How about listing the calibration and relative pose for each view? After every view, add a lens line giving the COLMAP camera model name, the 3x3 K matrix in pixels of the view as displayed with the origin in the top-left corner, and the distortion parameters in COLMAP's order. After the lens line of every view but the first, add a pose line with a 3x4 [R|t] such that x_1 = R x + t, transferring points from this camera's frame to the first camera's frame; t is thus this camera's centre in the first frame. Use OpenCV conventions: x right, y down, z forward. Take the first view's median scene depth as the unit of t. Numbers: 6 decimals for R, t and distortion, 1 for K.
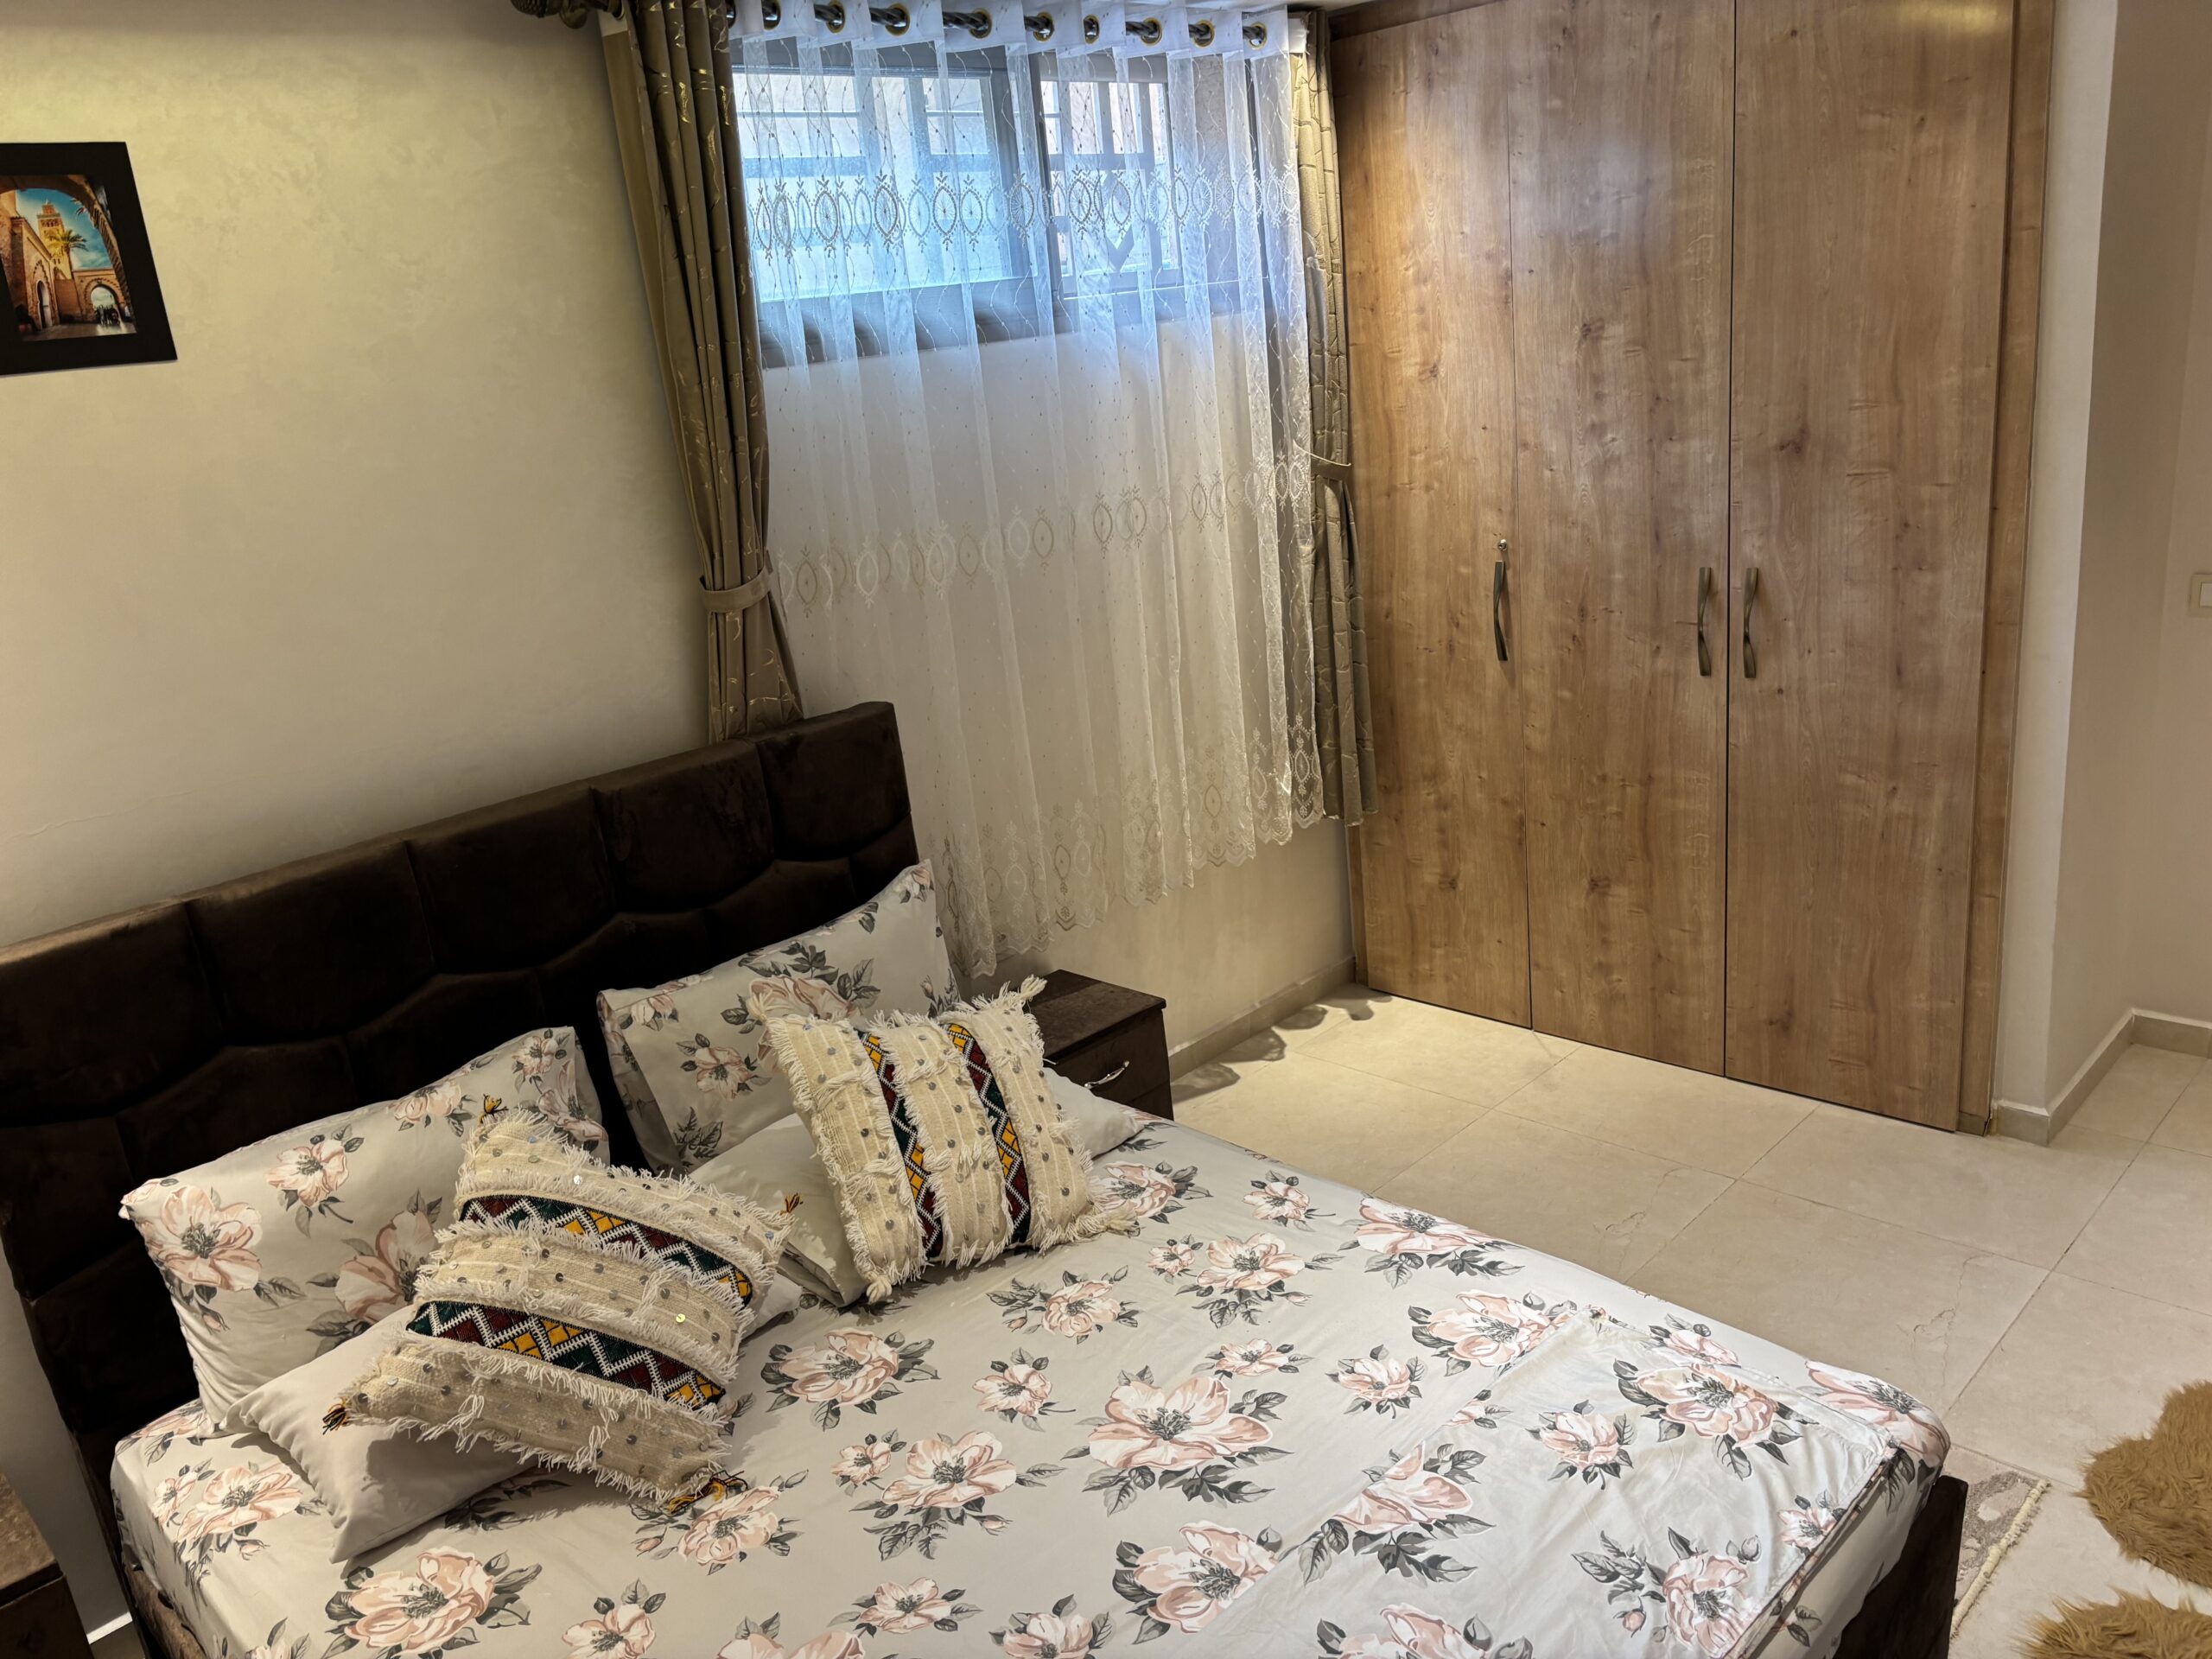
lens RADIAL K [[1654.0, 0, 1102.3], [0, 1654.0, 835.2], [0, 0, 1]] dist [0.046596, -0.084021]
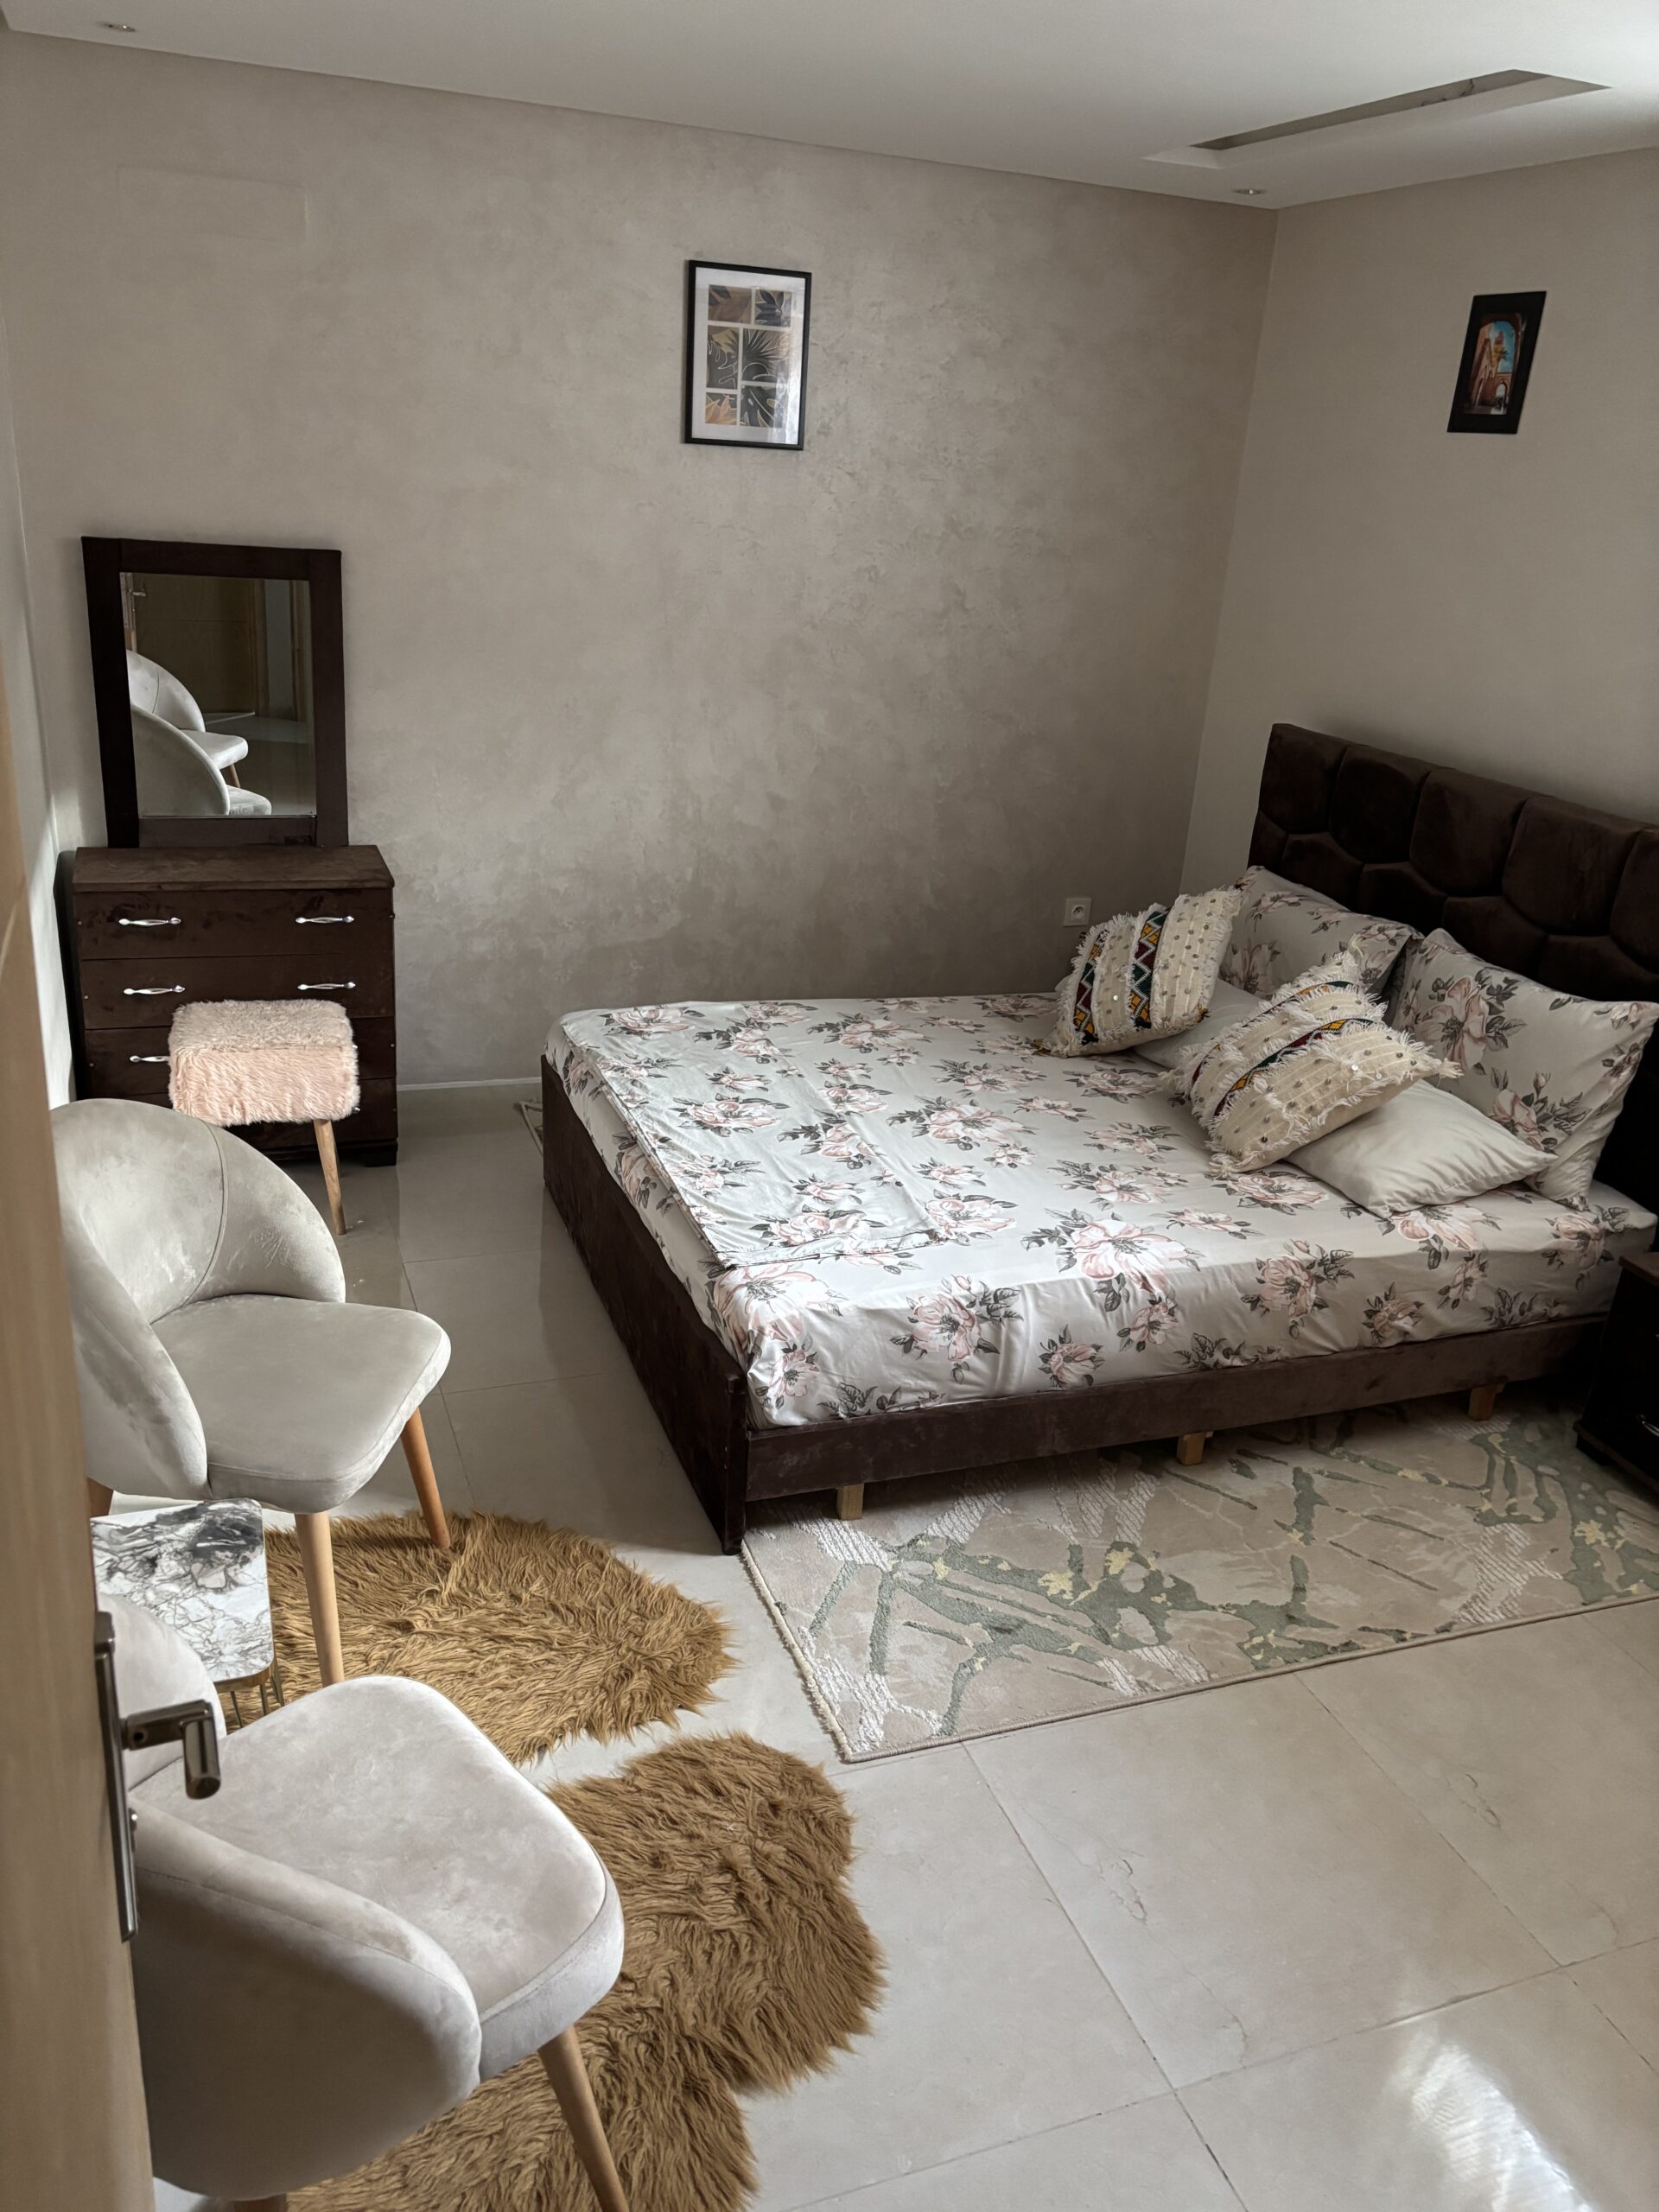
lens RADIAL K [[1654.0, 0, 817.2], [0, 1654.0, 1093.1], [0, 0, 1]] dist [0.046596, -0.084021]
pose [[-0.409619, 0.406820, -0.816523, 1.335299], [-0.287351, 0.791957, 0.538734, -0.479064], [0.865818, 0.455304, -0.207501, 1.102467]]
